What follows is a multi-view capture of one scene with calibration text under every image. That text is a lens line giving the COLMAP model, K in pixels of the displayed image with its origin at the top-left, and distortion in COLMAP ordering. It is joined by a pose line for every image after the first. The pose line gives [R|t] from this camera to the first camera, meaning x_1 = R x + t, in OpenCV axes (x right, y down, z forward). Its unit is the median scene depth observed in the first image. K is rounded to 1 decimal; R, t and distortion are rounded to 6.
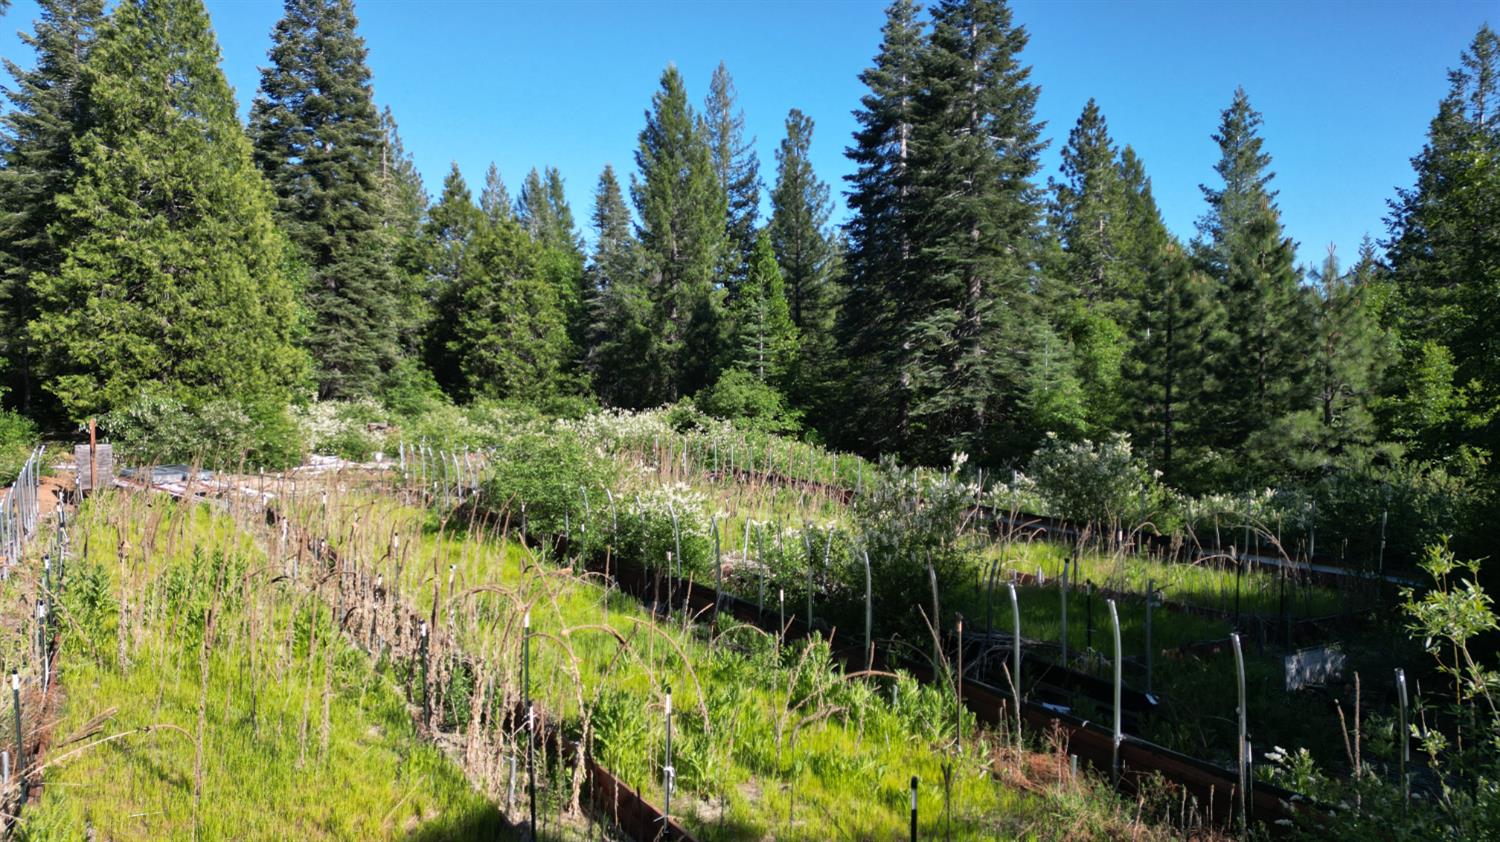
lens RADIAL K [[1042.4, 0, 746.6], [0, 1042.4, 417.1], [0, 0, 1]] dist [0.098743, -0.101493]
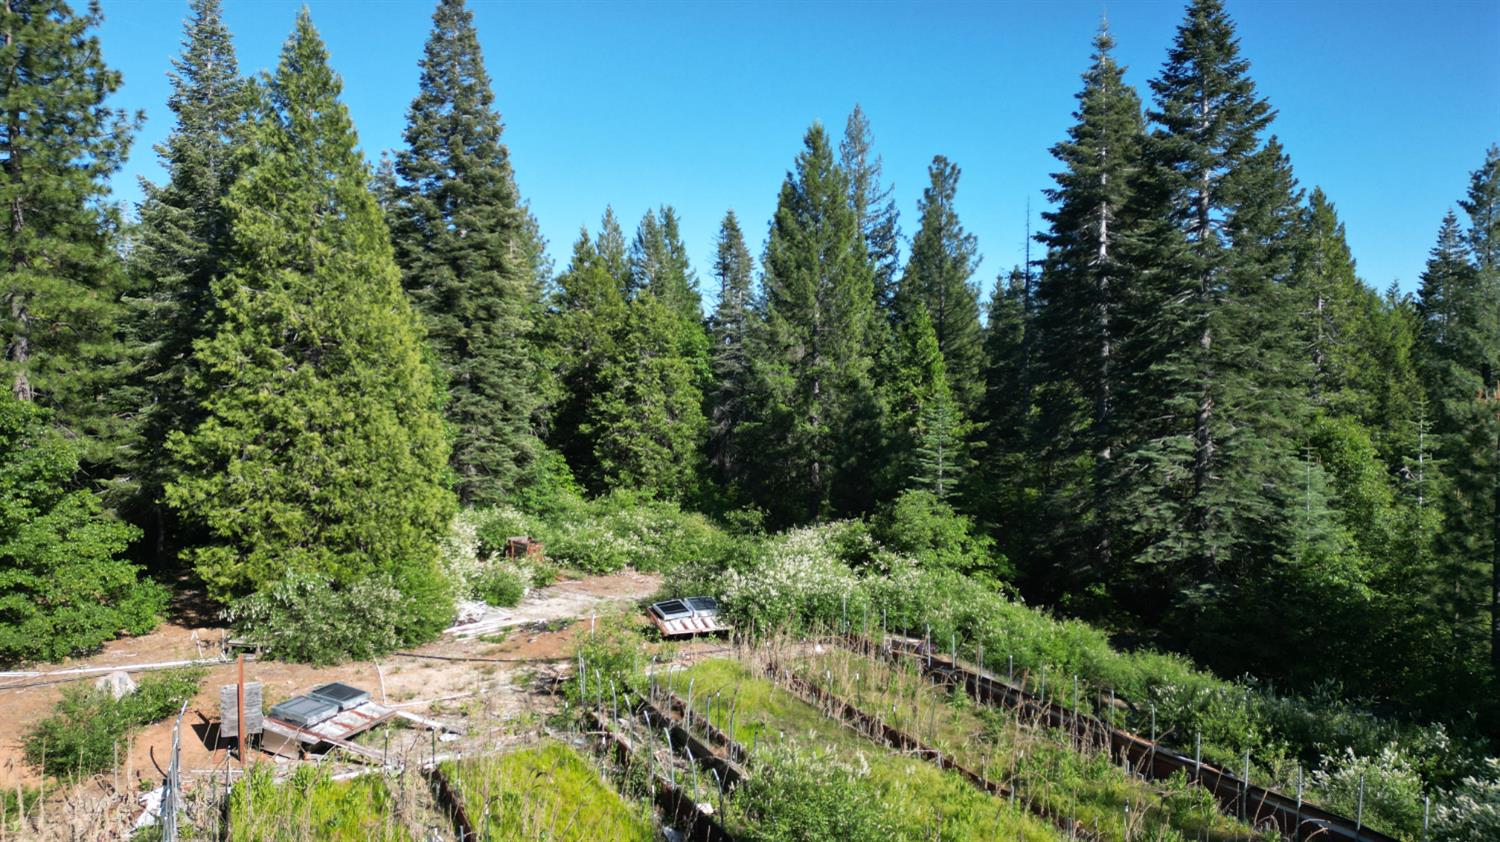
lens RADIAL K [[1042.4, 0, 746.6], [0, 1042.4, 417.1], [0, 0, 1]] dist [0.098743, -0.101493]
pose [[0.996657, 0.001264, -0.081696, -0.069583], [-0.001128, 0.999998, 0.001717, -0.094121], [0.081698, -0.001619, 0.996656, 0.091786]]
